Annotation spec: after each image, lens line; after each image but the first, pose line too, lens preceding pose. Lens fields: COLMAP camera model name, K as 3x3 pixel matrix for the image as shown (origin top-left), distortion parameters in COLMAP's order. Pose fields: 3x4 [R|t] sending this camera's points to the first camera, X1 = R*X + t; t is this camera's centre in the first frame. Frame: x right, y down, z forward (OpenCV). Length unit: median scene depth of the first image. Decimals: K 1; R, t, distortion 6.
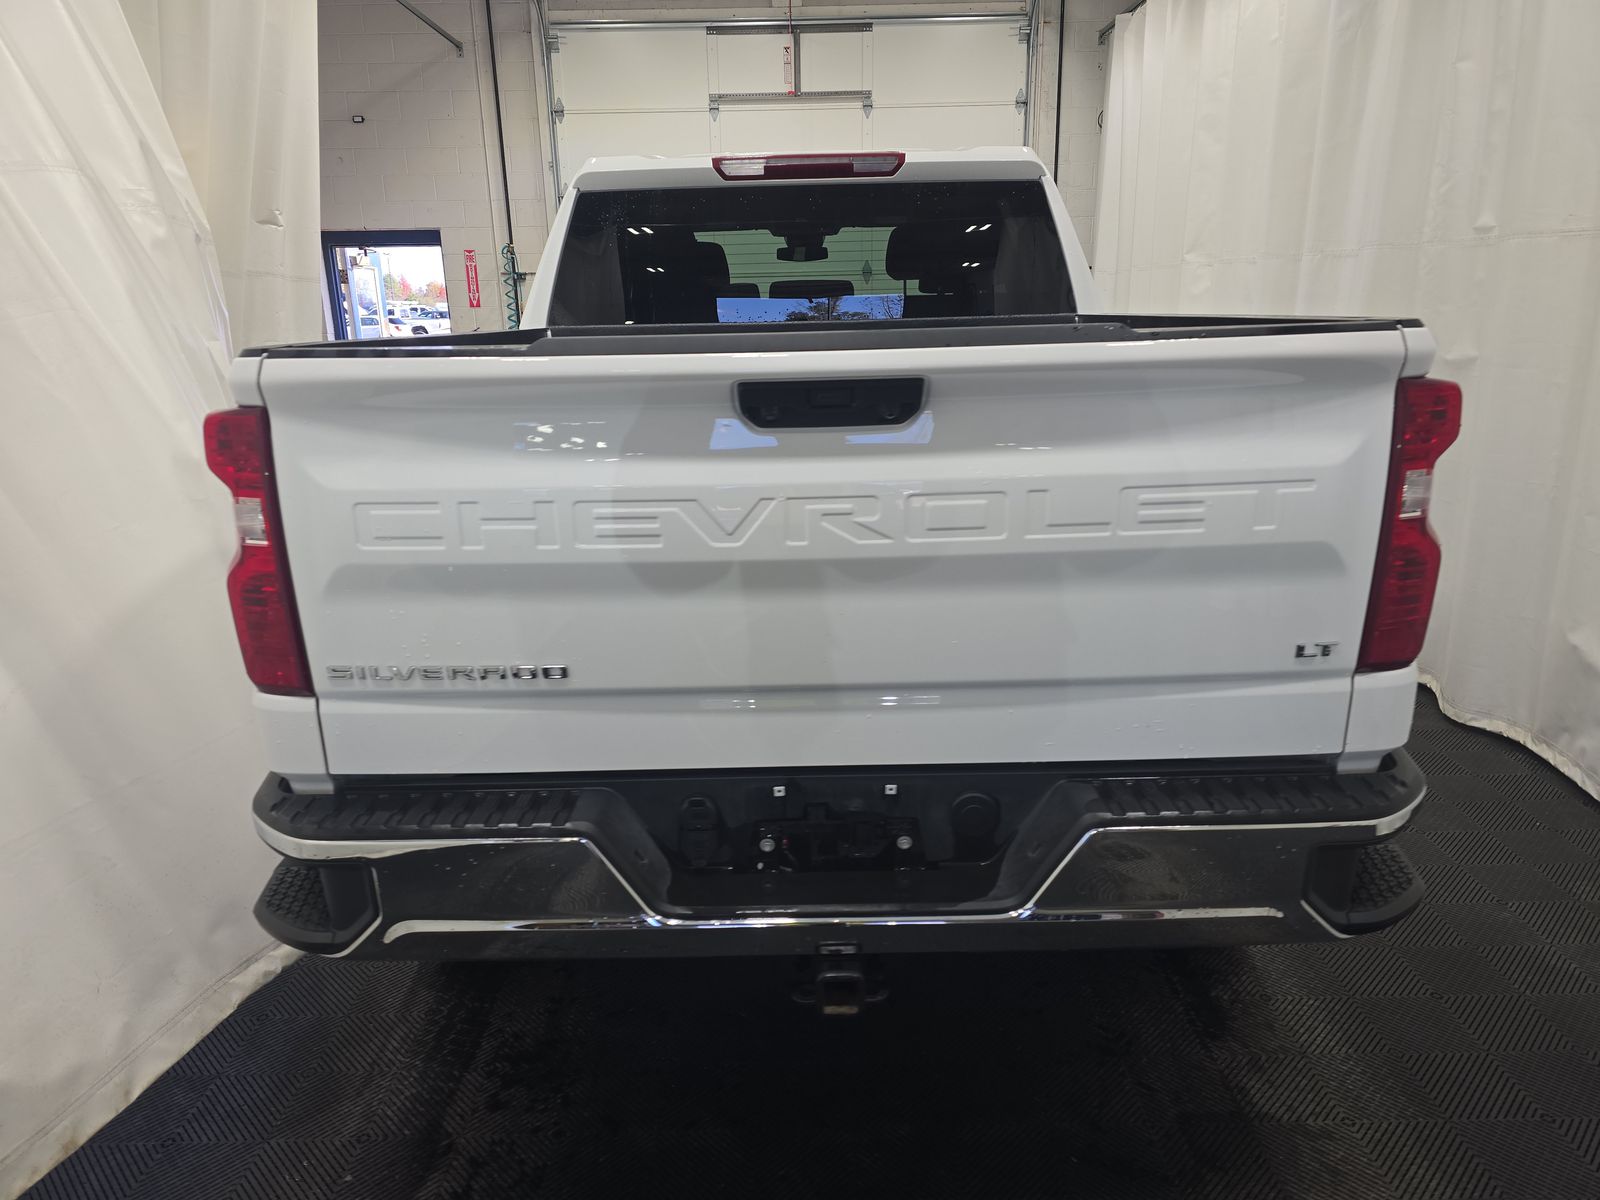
lens RADIAL K [[1071.7, 0, 800.0], [0, 1071.7, 600.0], [0, 0, 1]] dist [0.084059, -0.078392]
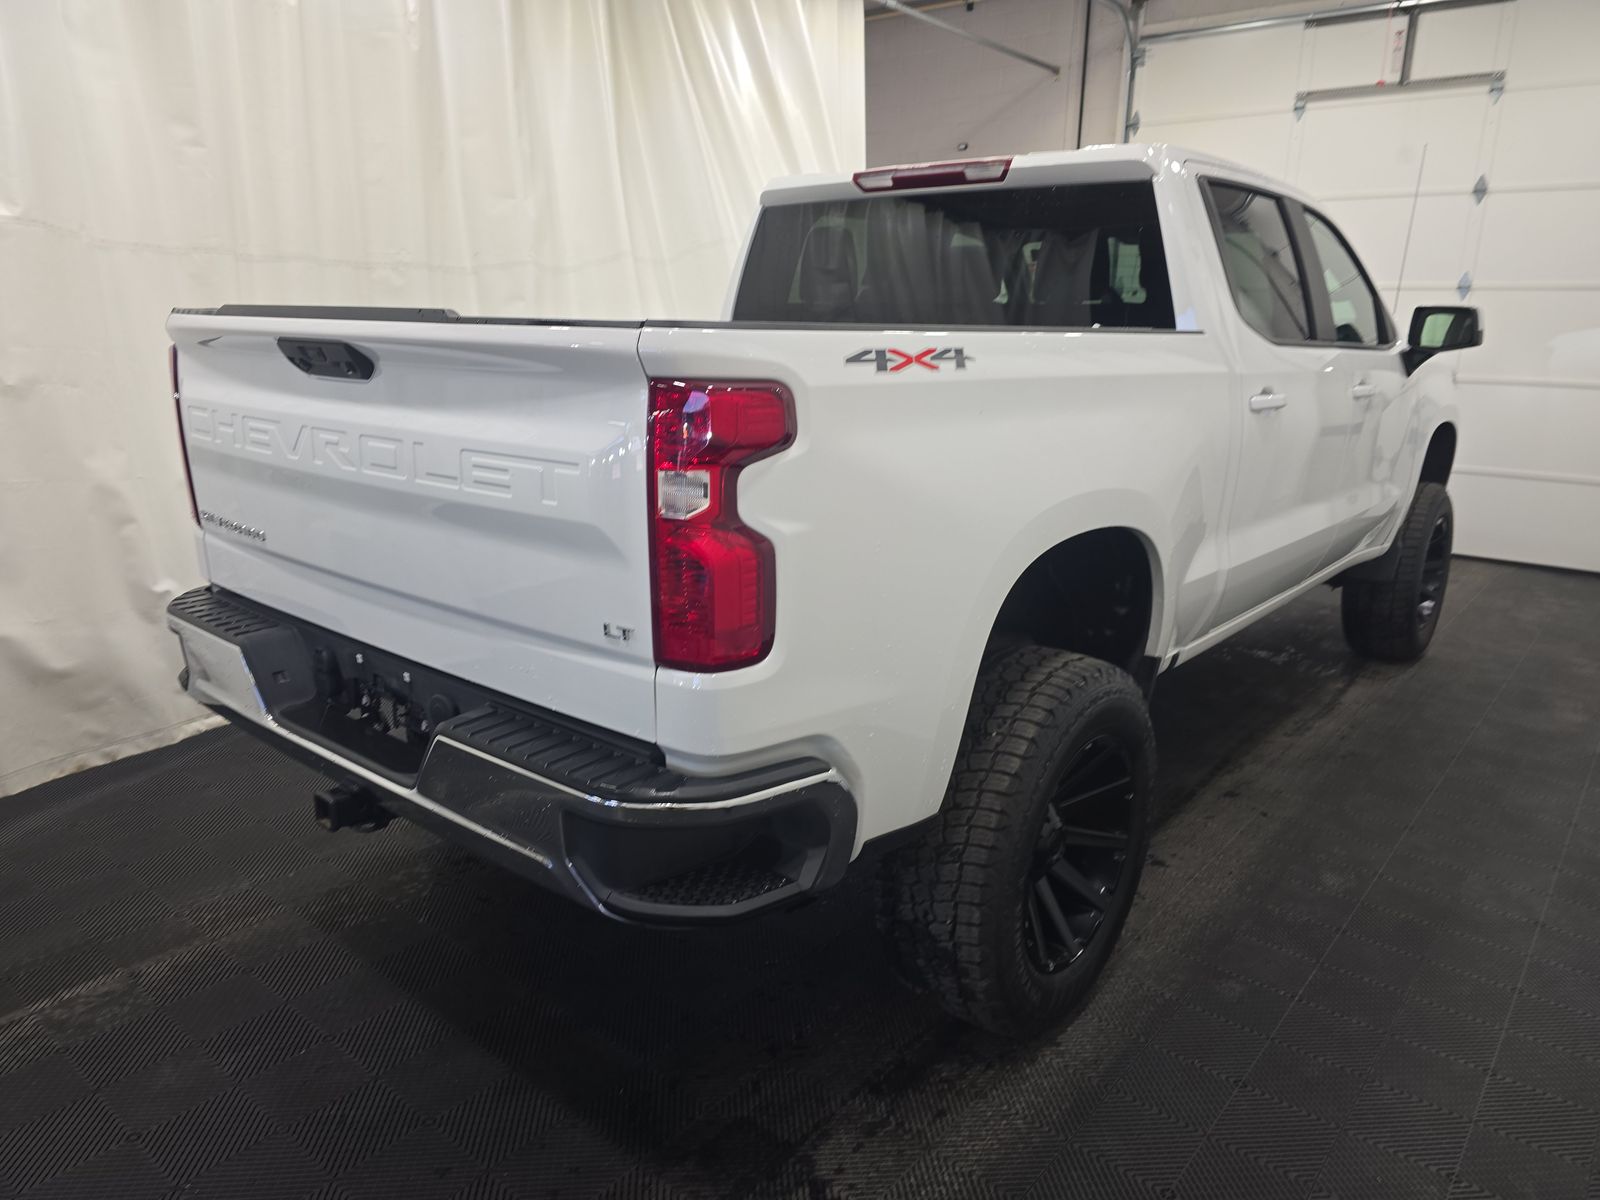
lens RADIAL K [[1071.7, 0, 800.0], [0, 1071.7, 600.0], [0, 0, 1]] dist [0.084059, -0.078392]
pose [[0.771989, 0.195938, -0.604683, 0.619190], [-0.204112, 0.977339, 0.056104, -0.039486], [0.601973, 0.080111, 0.794488, 0.139617]]
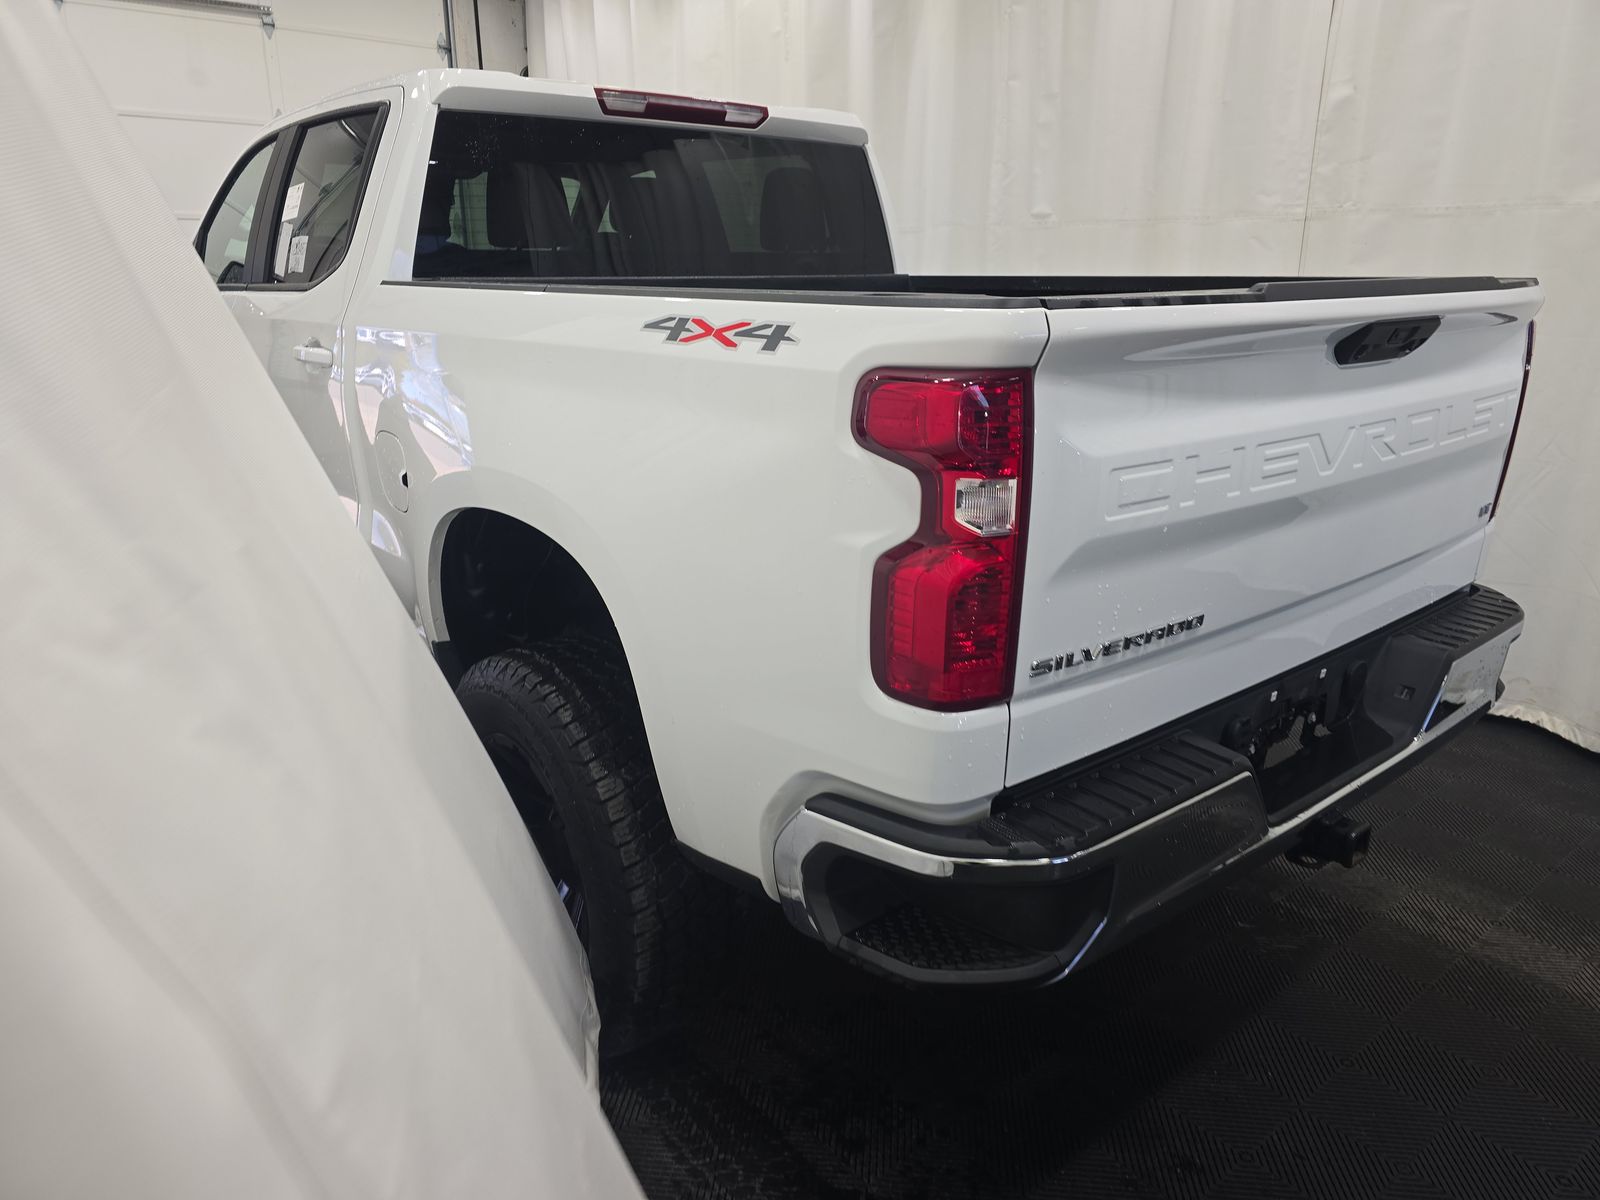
lens RADIAL K [[1074.8, 0, 800.0], [0, 1074.8, 600.0], [0, 0, 1]] dist [0.023680, -0.002661]
pose [[0.775898, -0.167811, 0.608129, -0.556823], [0.148742, 0.985457, 0.082157, -0.044740], [-0.613072, 0.026710, 0.789575, 0.215787]]
